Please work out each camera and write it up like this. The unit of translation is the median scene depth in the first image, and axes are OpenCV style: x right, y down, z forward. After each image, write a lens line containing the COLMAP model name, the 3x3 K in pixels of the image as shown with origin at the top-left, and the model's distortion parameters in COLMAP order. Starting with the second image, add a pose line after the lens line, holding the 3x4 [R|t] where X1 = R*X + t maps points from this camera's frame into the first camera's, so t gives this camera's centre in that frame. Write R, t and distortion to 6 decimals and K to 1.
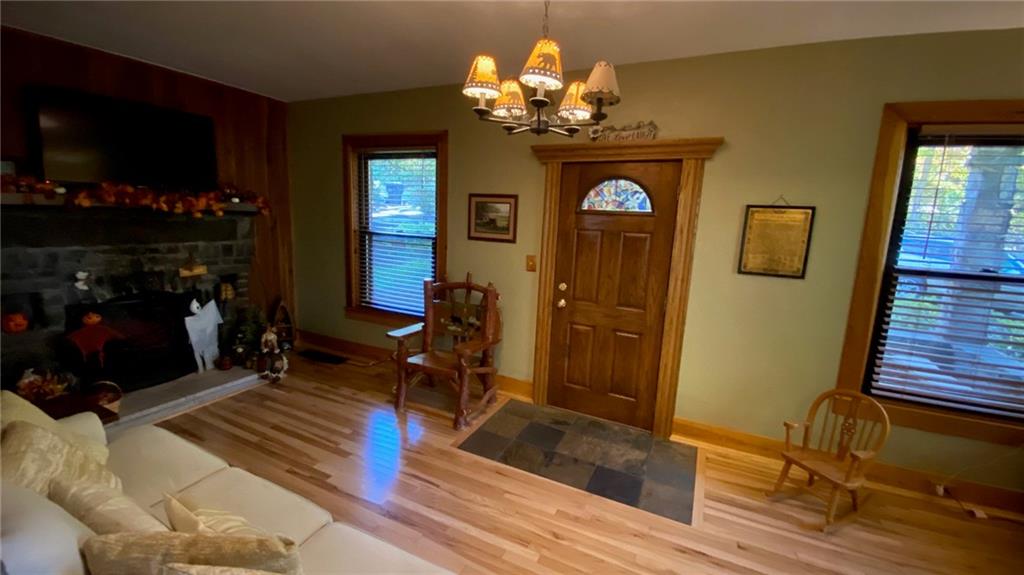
lens RADIAL K [[409.1, 0, 512.1], [0, 409.1, 299.8], [0, 0, 1]] dist [0.022259, -0.000062]
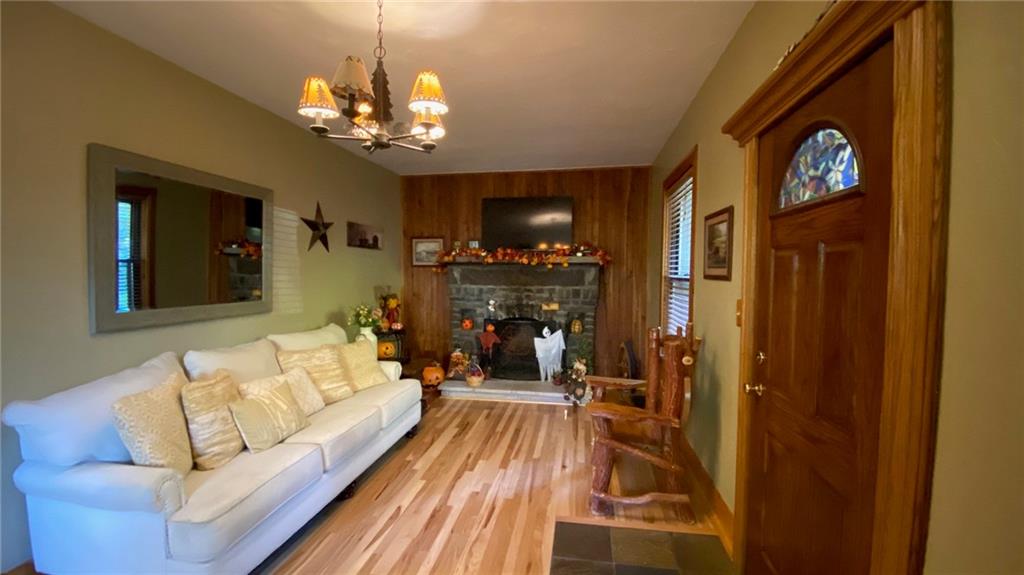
lens RADIAL K [[416.0, 0, 512.0], [0, 416.0, 287.5], [0, 0, 1]] dist [-0.000366, -0.000134]
pose [[0.269306, -0.007690, -0.963024, 0.565076], [-0.185177, 0.980895, -0.059617, -0.027243], [0.945084, 0.194385, 0.262737, 0.532781]]
